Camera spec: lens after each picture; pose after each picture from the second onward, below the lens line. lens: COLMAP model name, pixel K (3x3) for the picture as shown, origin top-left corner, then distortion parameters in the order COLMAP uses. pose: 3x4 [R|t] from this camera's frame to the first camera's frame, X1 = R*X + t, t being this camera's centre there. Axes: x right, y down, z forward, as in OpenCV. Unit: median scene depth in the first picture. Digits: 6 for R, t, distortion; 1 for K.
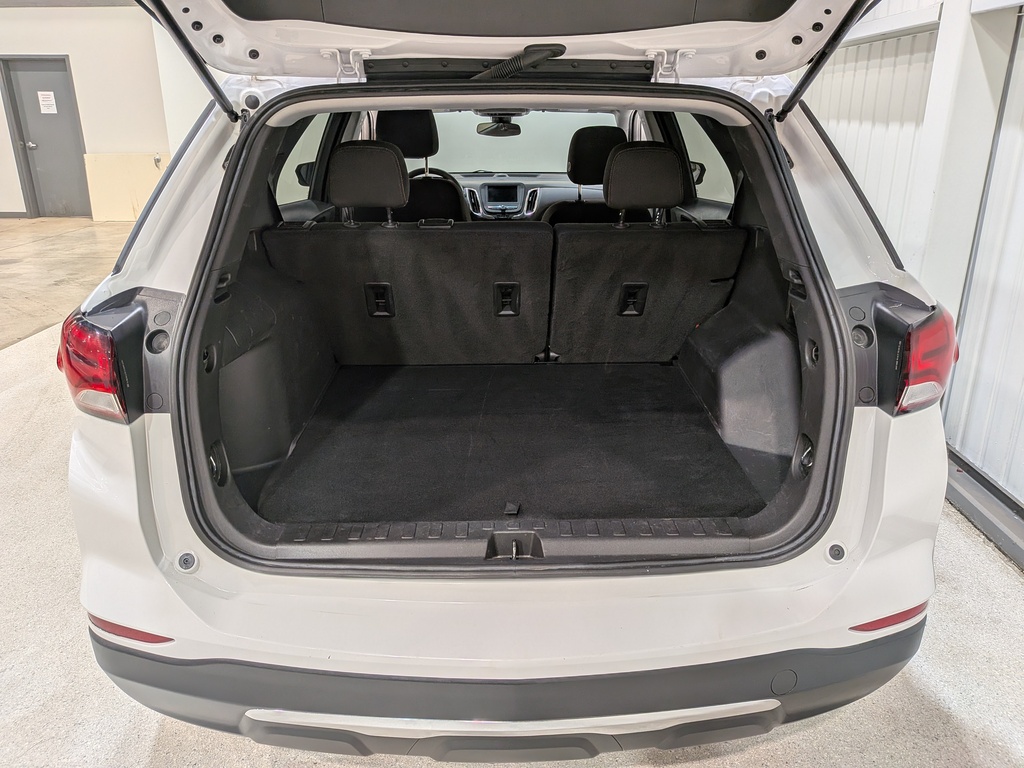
lens RADIAL K [[748.2, 0, 531.7], [0, 748.2, 392.6], [0, 0, 1]] dist [0.061834, -0.126711]
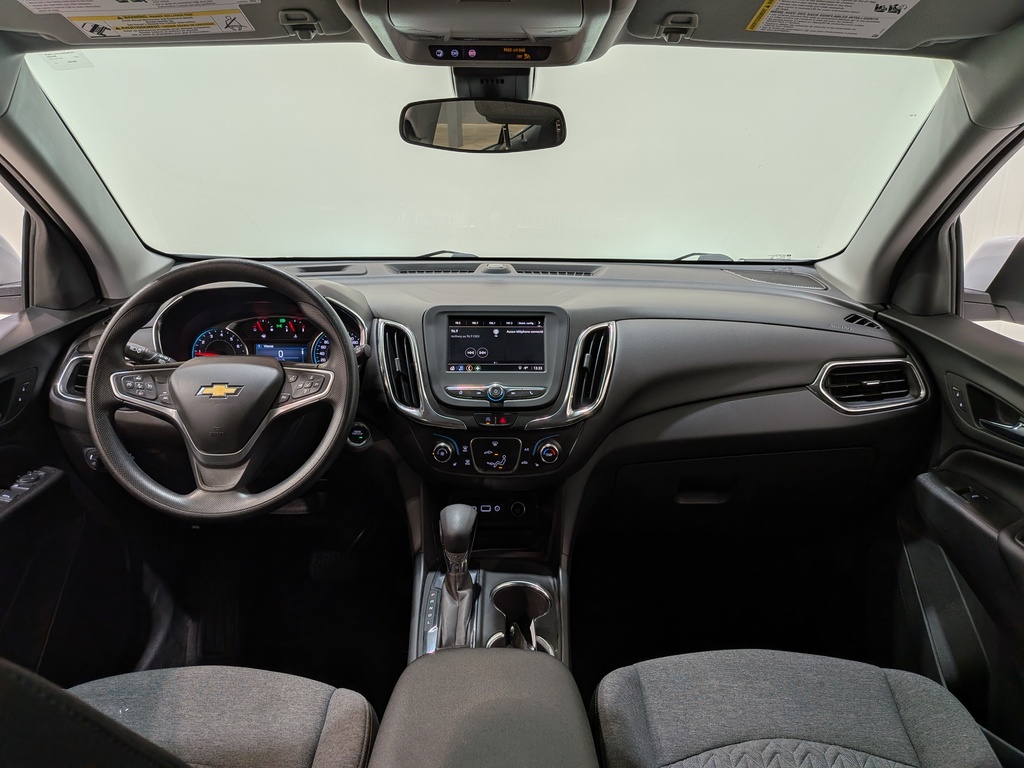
lens RADIAL K [[738.1, 0, 505.4], [0, 738.1, 389.8], [0, 0, 1]] dist [0.121993, -0.230682]
pose [[0.999478, 0.008590, -0.031141, -0.025254], [-0.010369, 0.998297, -0.057409, -0.228688], [0.030595, 0.057702, 0.997865, 0.701983]]
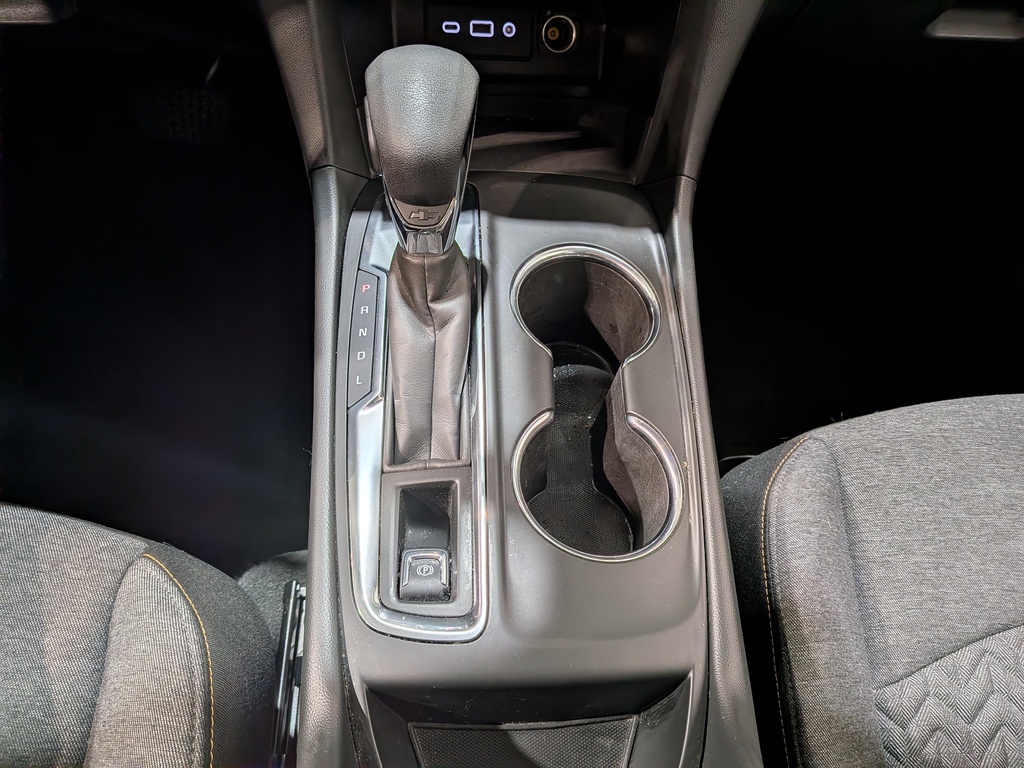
lens RADIAL K [[748.2, 0, 531.7], [0, 748.2, 392.6], [0, 0, 1]] dist [0.061834, -0.126711]
pose [[0.997277, 0.020598, 0.070813, -0.043349], [-0.057818, 0.814433, 0.577369, -0.220976], [-0.045779, -0.579891, 0.813407, 0.882406]]
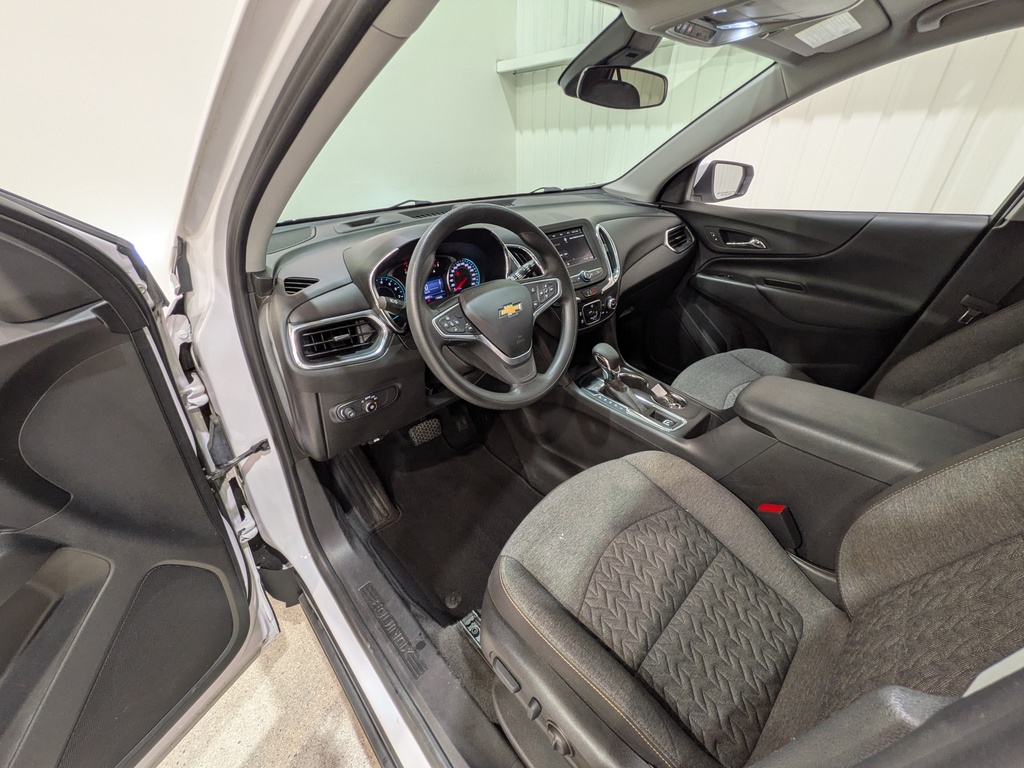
lens RADIAL K [[408.4, 0, 512.0], [0, 408.4, 384.0], [0, 0, 1]] dist [-0.000862, -0.000076]
pose [[0.749269, -0.349511, 0.562528, -0.249743], [0.248510, 0.935712, 0.250371, -0.257024], [-0.613872, -0.047801, 0.787957, 0.808932]]
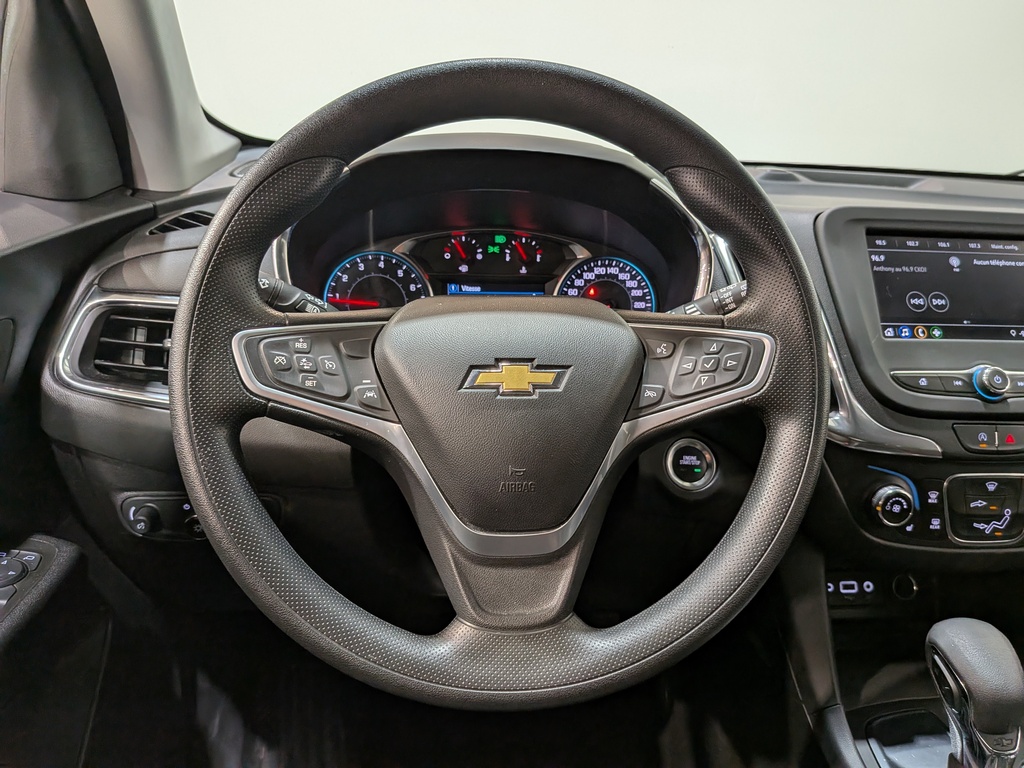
lens RADIAL K [[748.2, 0, 531.7], [0, 748.2, 392.6], [0, 0, 1]] dist [0.061834, -0.126711]
pose [[0.997539, 0.014164, 0.068675, -0.137732], [-0.012574, 0.999644, -0.023532, -0.237740], [-0.068984, 0.022610, 0.997361, 0.853323]]
